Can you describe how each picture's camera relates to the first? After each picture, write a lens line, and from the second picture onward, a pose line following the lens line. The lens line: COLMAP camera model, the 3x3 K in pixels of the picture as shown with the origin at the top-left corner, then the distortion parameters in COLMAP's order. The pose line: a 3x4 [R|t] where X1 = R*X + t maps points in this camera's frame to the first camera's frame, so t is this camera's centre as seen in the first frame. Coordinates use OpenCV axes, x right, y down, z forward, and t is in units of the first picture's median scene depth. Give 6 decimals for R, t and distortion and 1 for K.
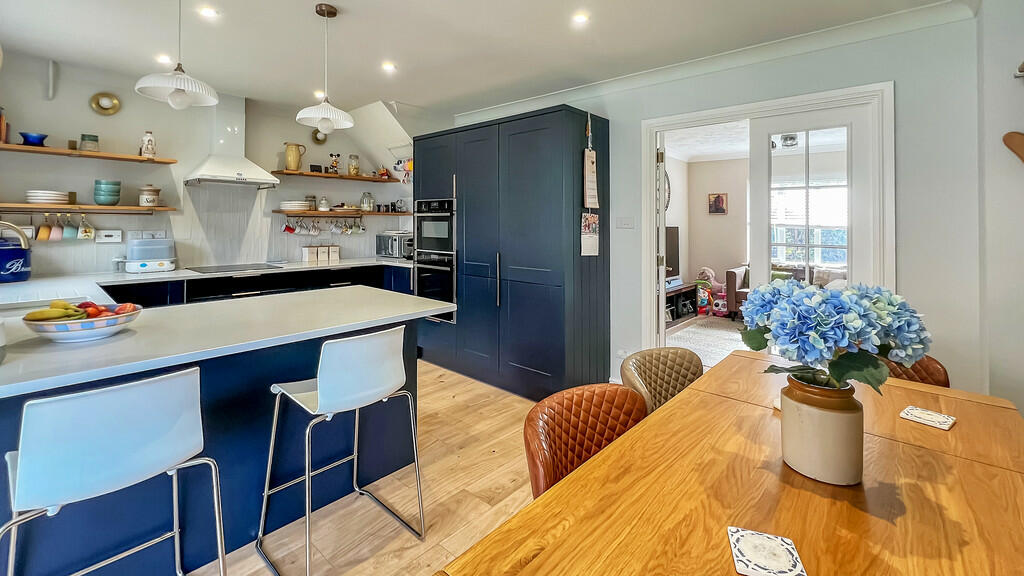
lens RADIAL K [[416.5, 0, 505.8], [0, 416.5, 286.1], [0, 0, 1]] dist [-0.025129, 0.000128]
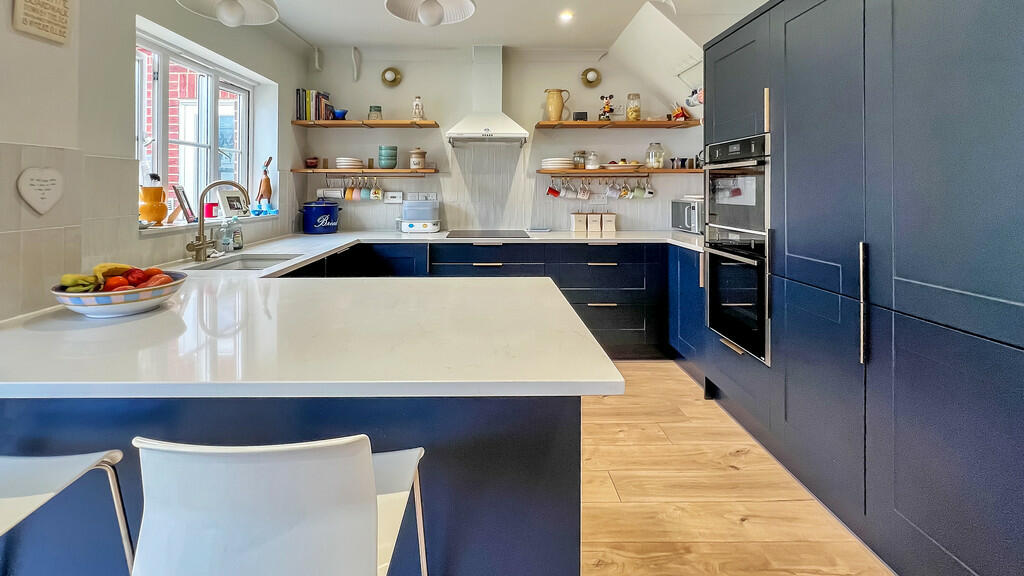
lens RADIAL K [[432.1, 0, 490.4], [0, 432.1, 204.7], [0, 0, 1]] dist [-0.001543, 0.000068]
pose [[0.669466, 0.016358, -0.742663, 0.050637], [-0.101887, 0.992331, -0.069988, -0.041635], [0.735822, 0.122523, 0.665998, 0.361225]]
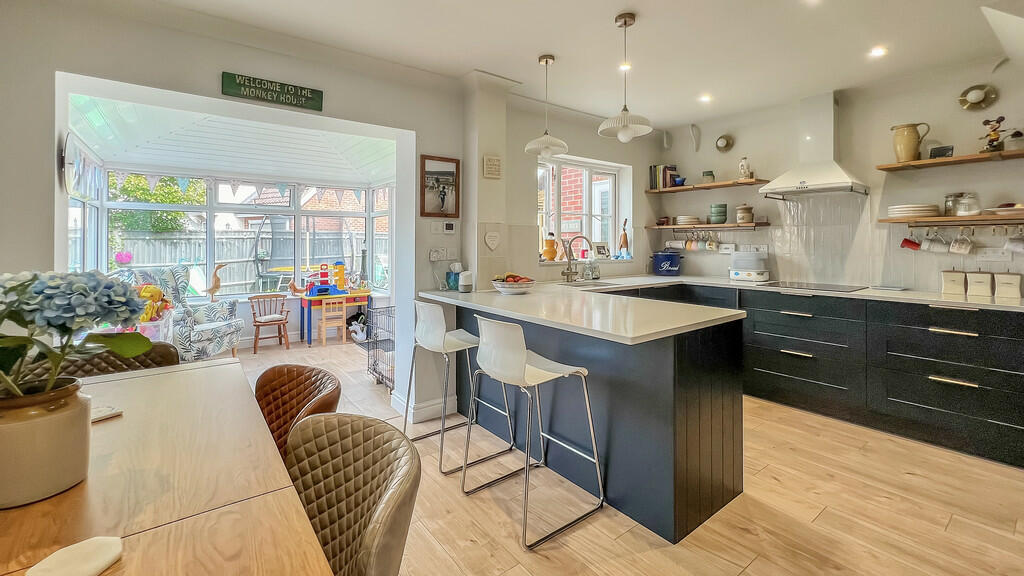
lens RADIAL K [[426.5, 0, 527.8], [0, 426.5, 292.7], [0, 0, 1]] dist [0.000068, -0.000027]
pose [[-0.162454, 0.103514, -0.981271, 0.364497], [-0.148466, 0.980596, 0.128022, -0.057044], [0.975483, 0.166483, -0.143934, 0.525703]]
